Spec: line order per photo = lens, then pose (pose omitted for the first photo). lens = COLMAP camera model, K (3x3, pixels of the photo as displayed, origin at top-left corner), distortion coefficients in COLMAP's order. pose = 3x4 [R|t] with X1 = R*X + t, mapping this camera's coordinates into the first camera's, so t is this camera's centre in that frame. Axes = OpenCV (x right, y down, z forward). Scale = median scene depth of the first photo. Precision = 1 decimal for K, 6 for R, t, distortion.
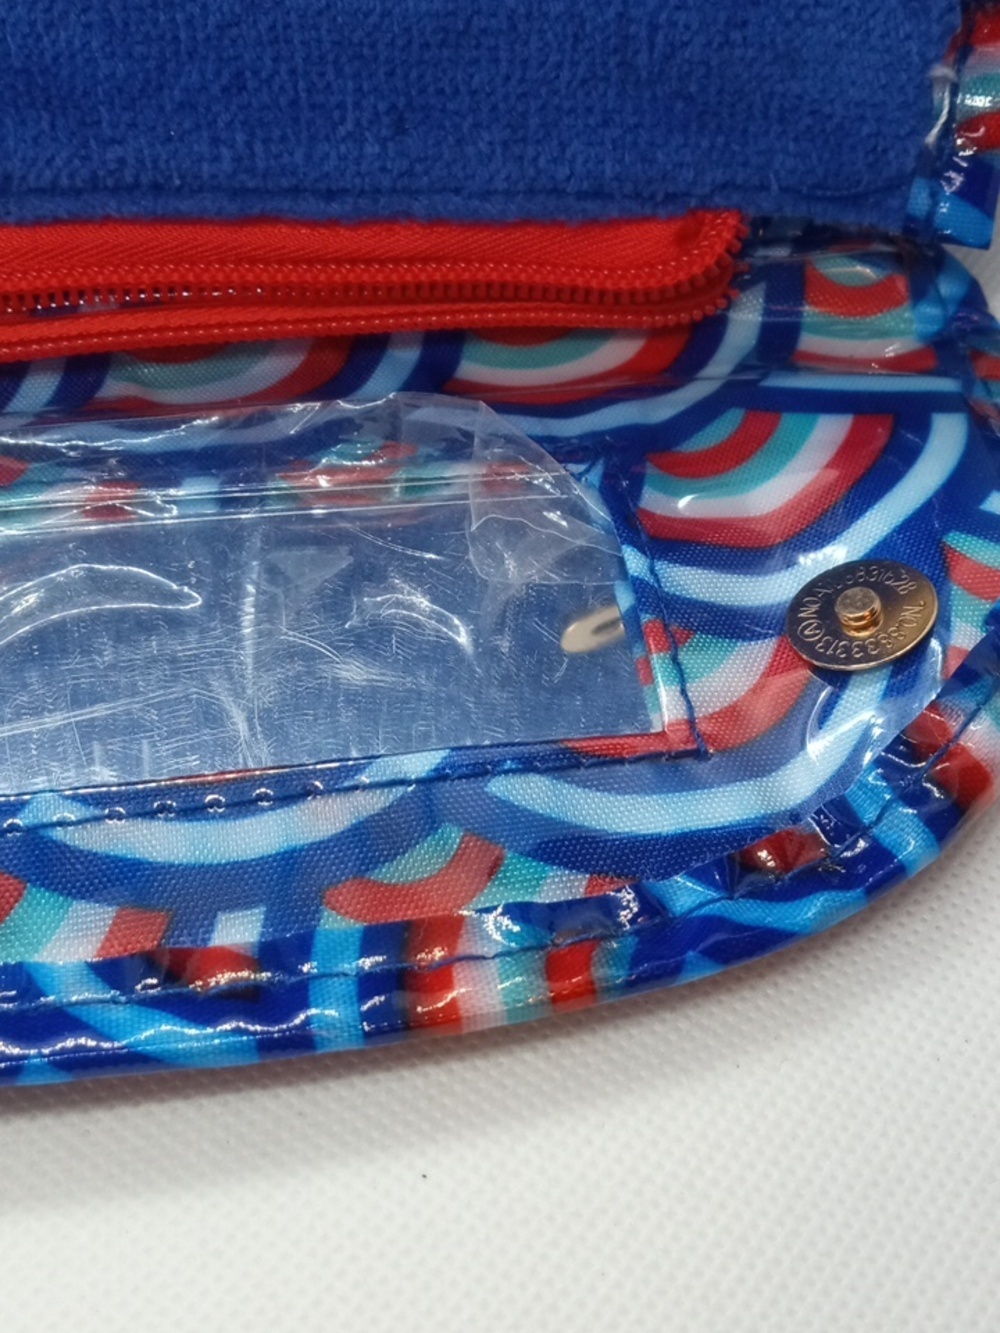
lens RADIAL K [[1706.2, 0, 500.0], [0, 1706.2, 666.5], [0, 0, 1]] dist [0.164125, -0.551712]
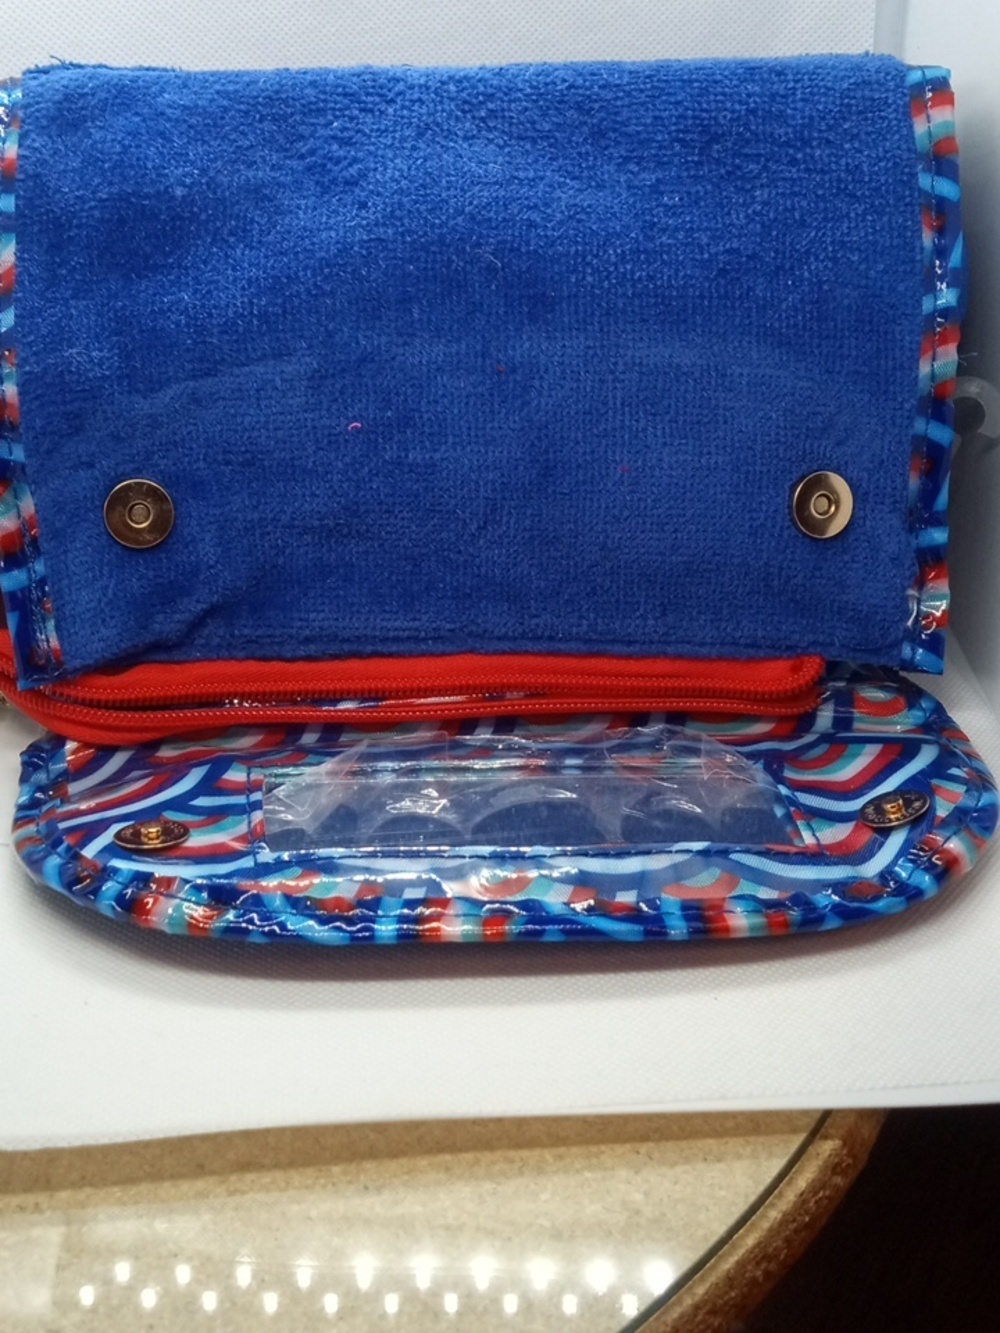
lens RADIAL K [[1706.2, 0, 500.0], [0, 1706.2, 666.5], [0, 0, 1]] dist [0.164125, -0.551712]
pose [[0.999795, 0.013352, -0.015248, -0.228162], [-0.018519, 0.907537, -0.419565, 0.653367], [0.008236, 0.419761, 0.907597, -0.929674]]
